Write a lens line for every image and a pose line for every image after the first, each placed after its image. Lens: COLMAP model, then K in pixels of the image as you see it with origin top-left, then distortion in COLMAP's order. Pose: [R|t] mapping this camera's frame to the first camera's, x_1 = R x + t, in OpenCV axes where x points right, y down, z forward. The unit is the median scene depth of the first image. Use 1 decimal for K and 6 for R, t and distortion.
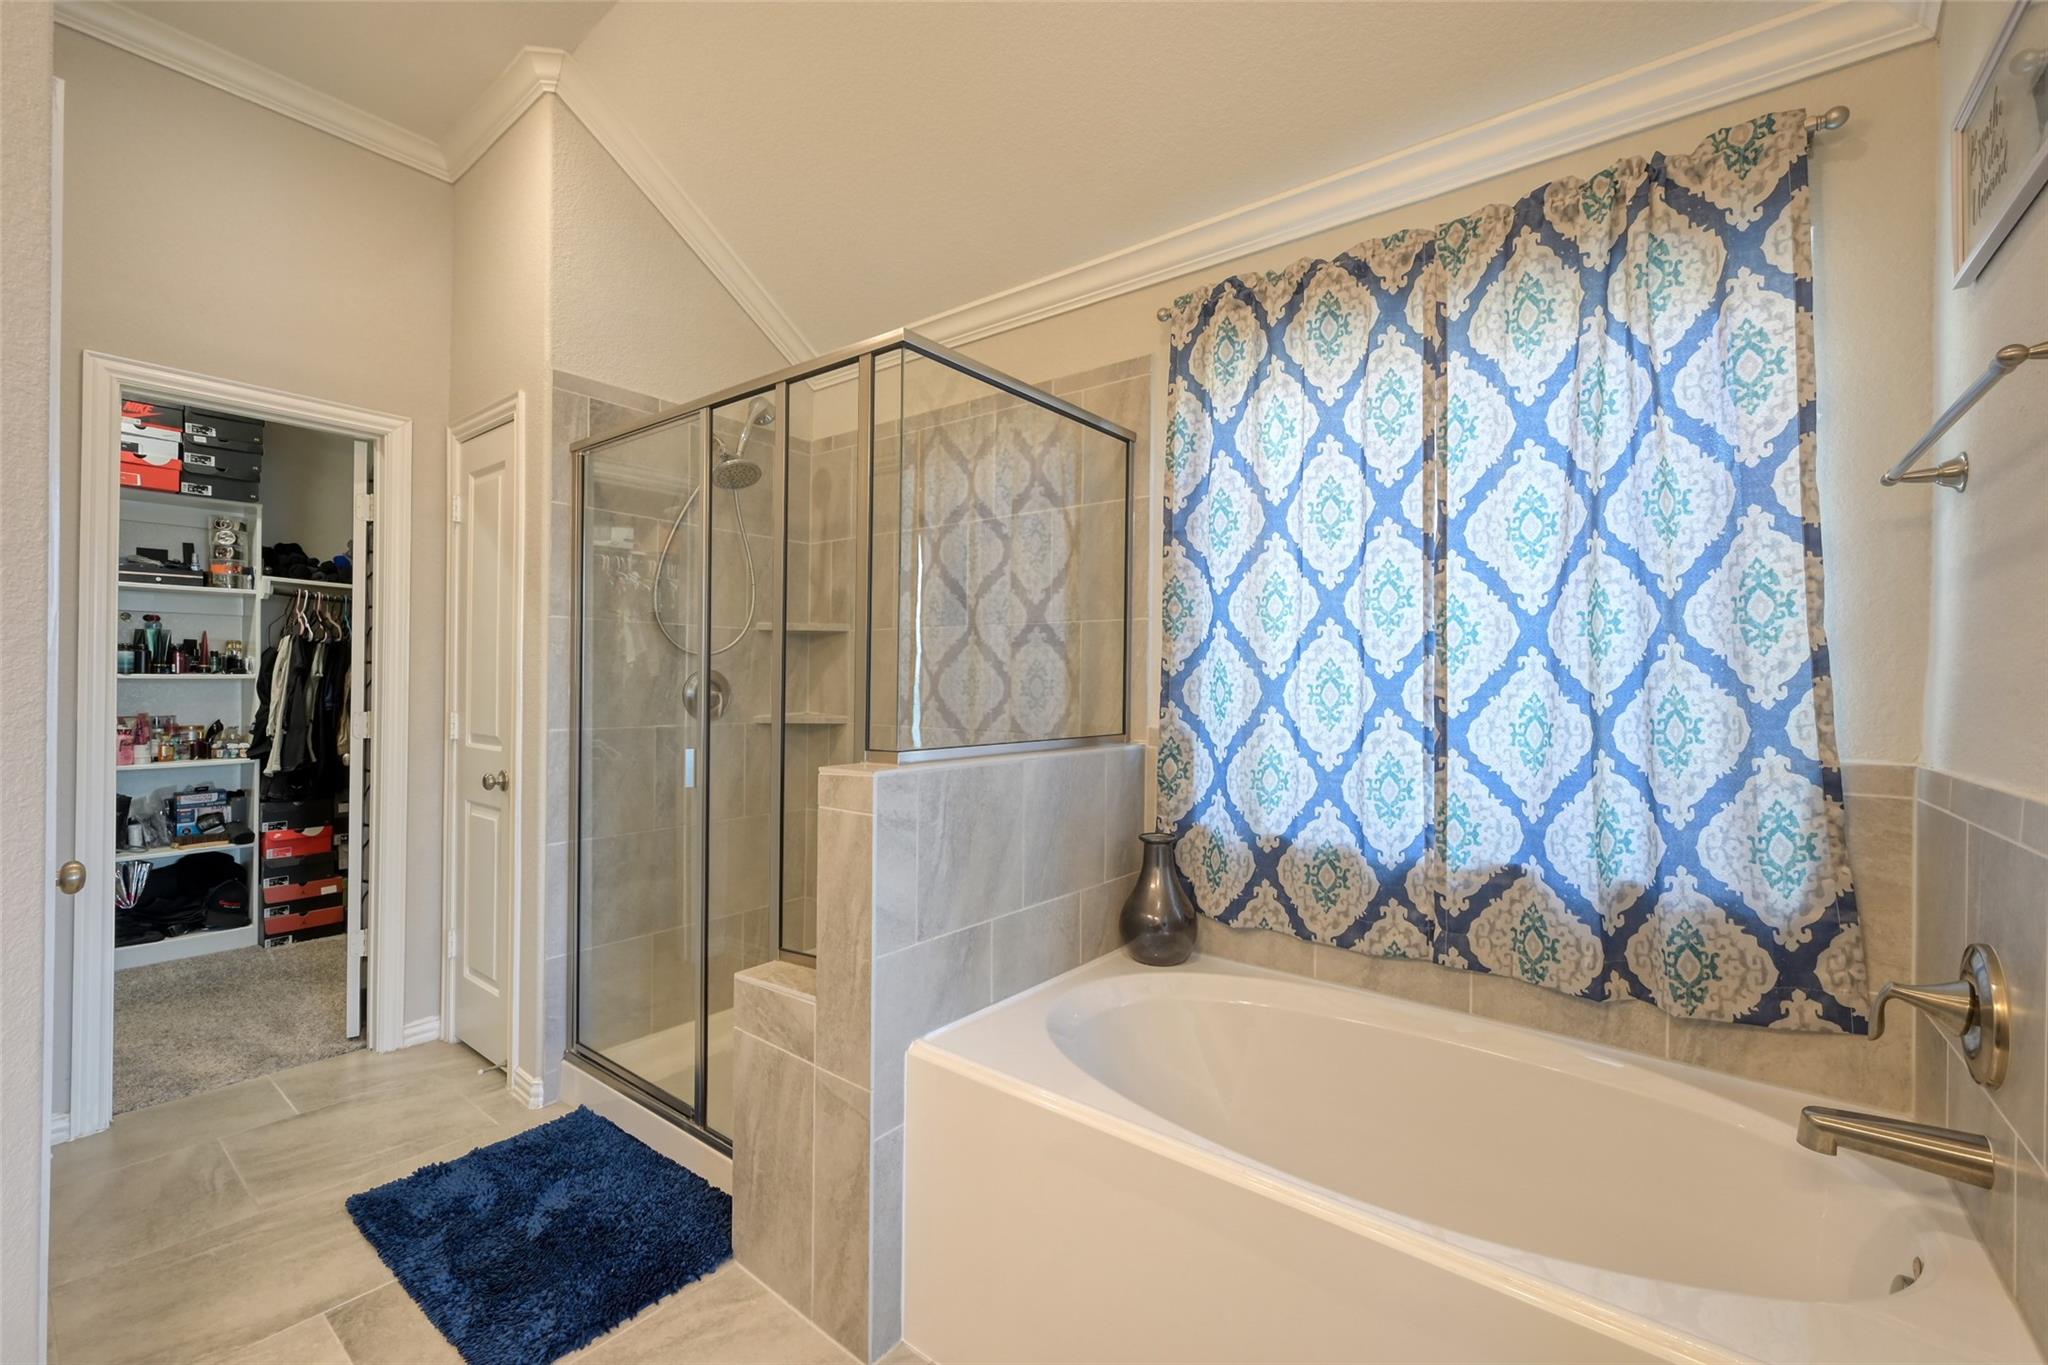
lens RADIAL K [[834.4, 0, 1024.0], [0, 834.4, 682.5], [0, 0, 1]] dist [-0.003928, 0.000675]
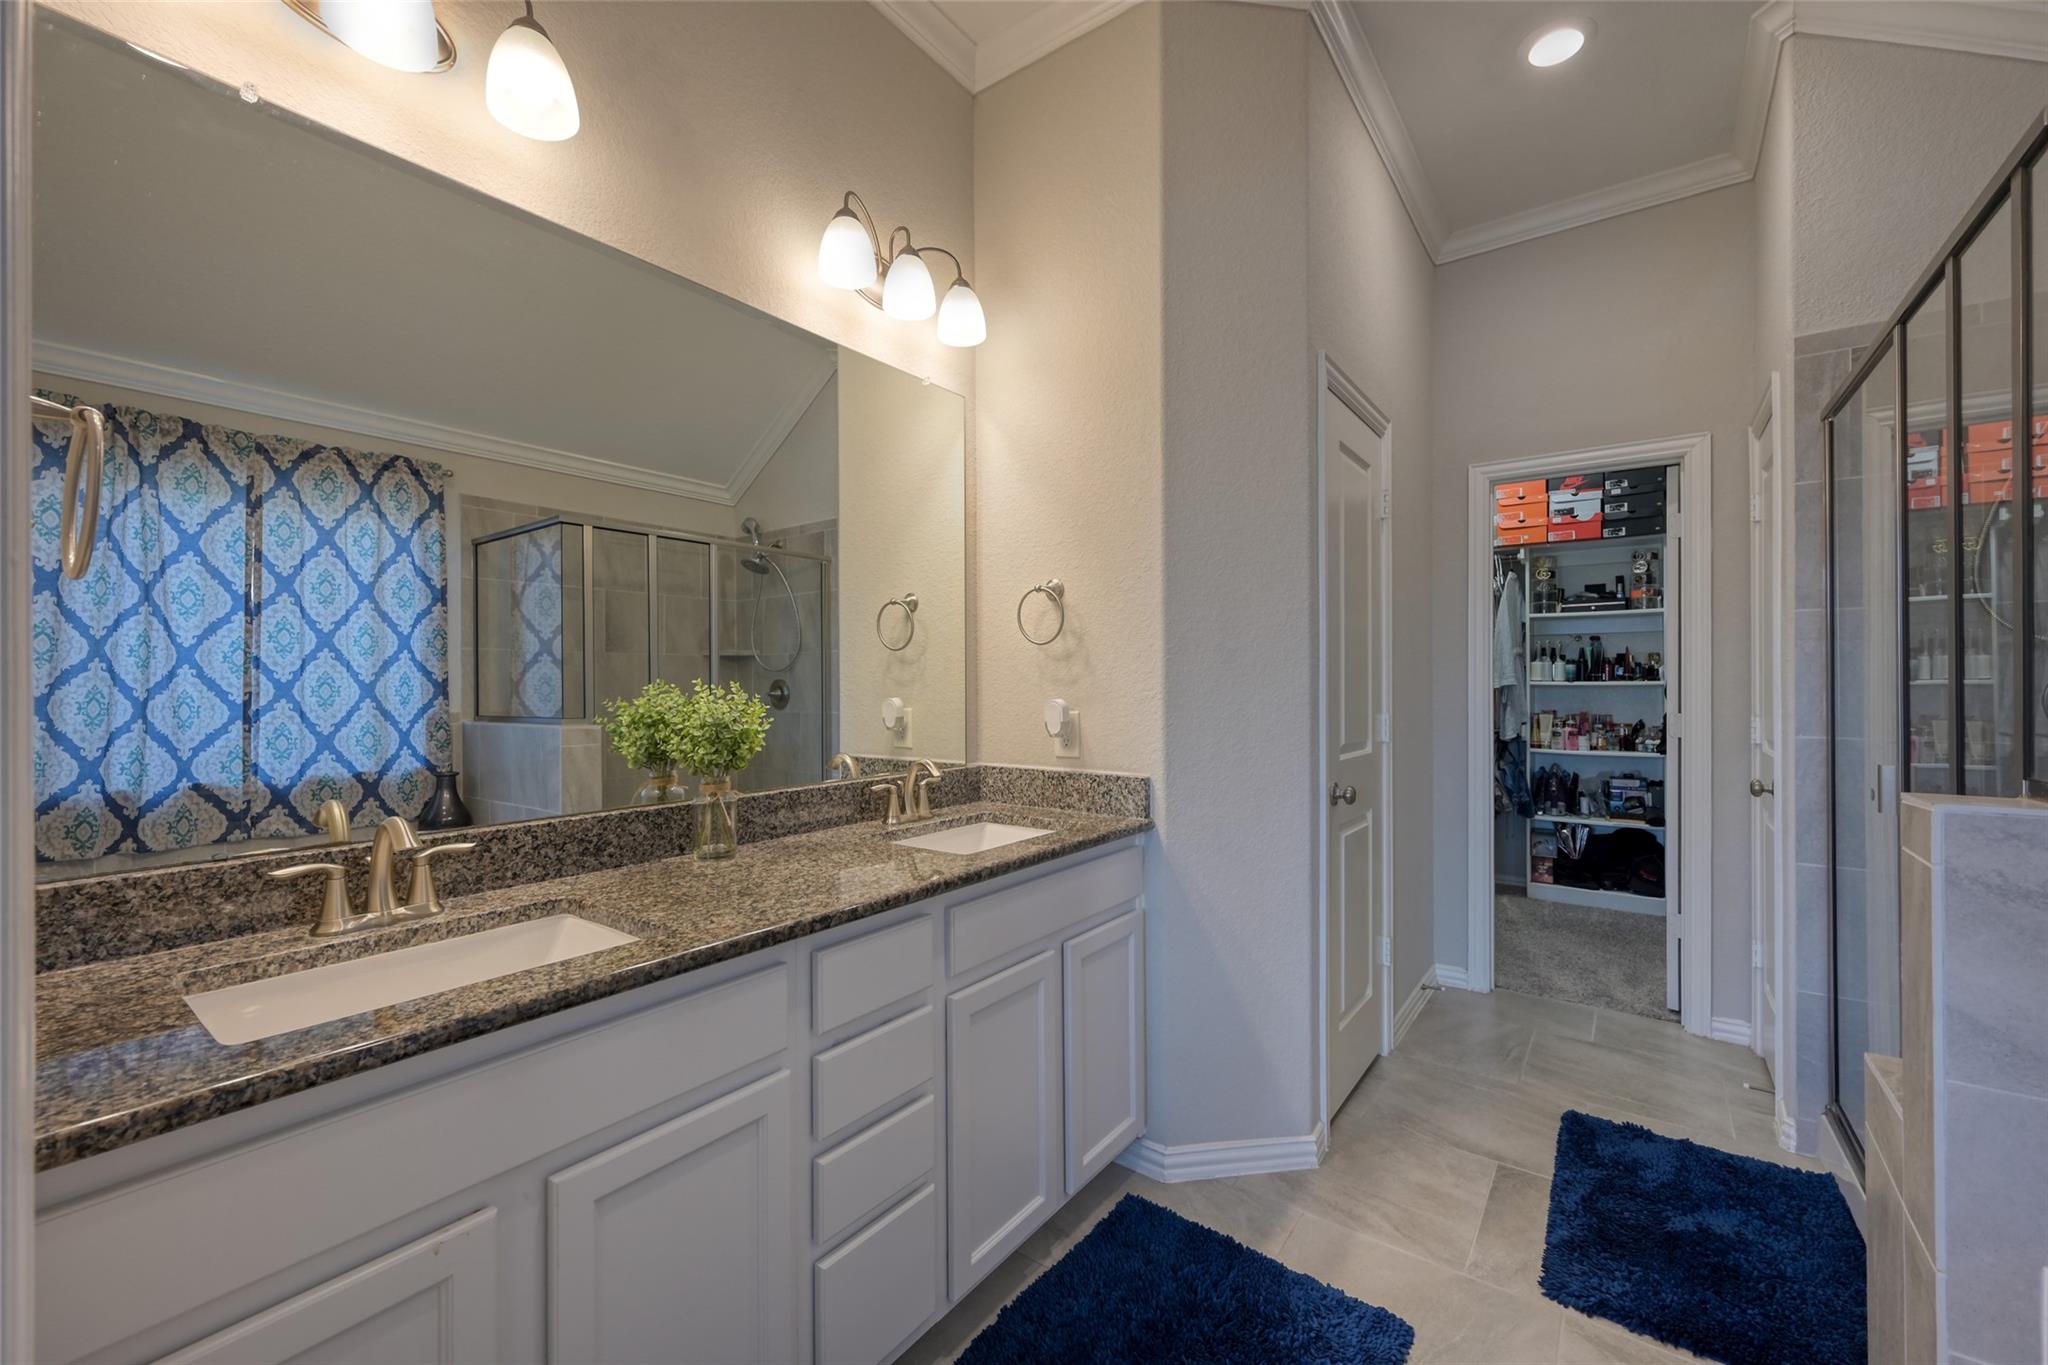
lens RADIAL K [[807.3, 0, 1044.3], [0, 807.3, 680.6], [0, 0, 1]] dist [0.004766, 0.000207]
pose [[0.059833, -0.013024, -0.998123, 0.190869], [0.000685, 0.999915, -0.013006, 0.004750], [0.998208, 0.000095, 0.059837, 0.095332]]
